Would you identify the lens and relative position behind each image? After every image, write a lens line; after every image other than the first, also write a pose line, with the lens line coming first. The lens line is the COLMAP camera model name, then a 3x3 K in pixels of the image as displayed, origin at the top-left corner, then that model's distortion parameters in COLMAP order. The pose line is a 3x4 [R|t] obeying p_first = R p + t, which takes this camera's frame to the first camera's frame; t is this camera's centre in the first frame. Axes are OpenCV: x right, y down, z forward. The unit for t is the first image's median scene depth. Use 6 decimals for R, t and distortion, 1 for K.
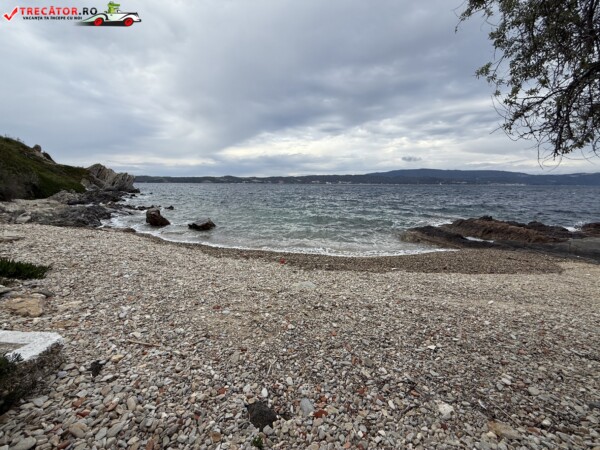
lens RADIAL K [[237.0, 0, 299.6], [0, 237.0, 222.8], [0, 0, 1]] dist [-0.002192, 0.000222]
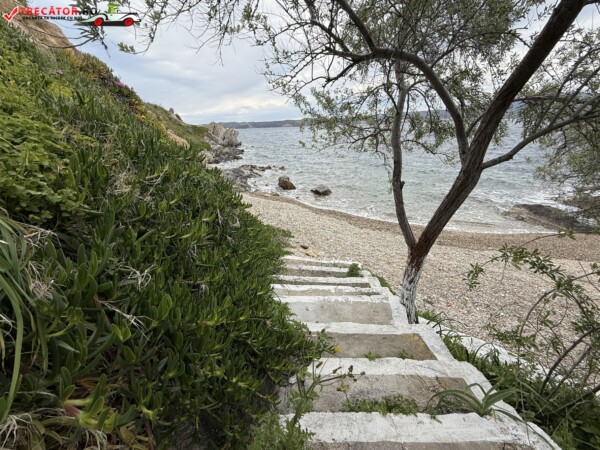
lens RADIAL K [[237.0, 0, 298.2], [0, 237.0, 223.8], [0, 0, 1]] dist [-0.002192, 0.000222]
pose [[0.947523, 0.085917, -0.307927, -0.296290], [-0.012972, 0.972749, 0.231498, -0.290443], [0.319426, -0.215355, 0.922816, -0.714089]]
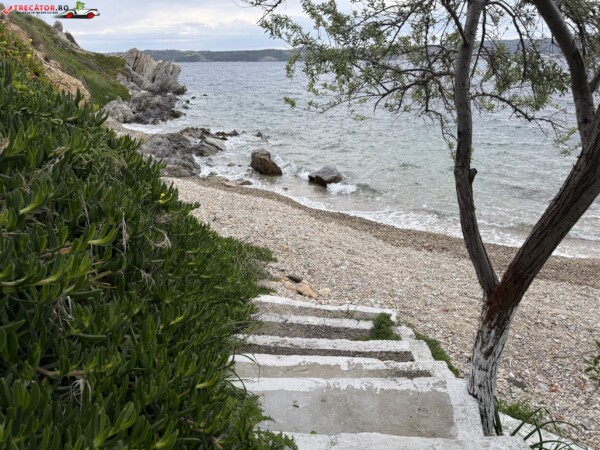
lens RADIAL K [[420.3, 0, 299.2], [0, 420.3, 225.4], [0, 0, 1]] dist [0.055097, -0.061045]
pose [[0.955865, 0.092887, -0.278735, -0.298341], [-0.033521, 0.976992, 0.210624, -0.296517], [0.291886, -0.191985, 0.936987, -0.694363]]
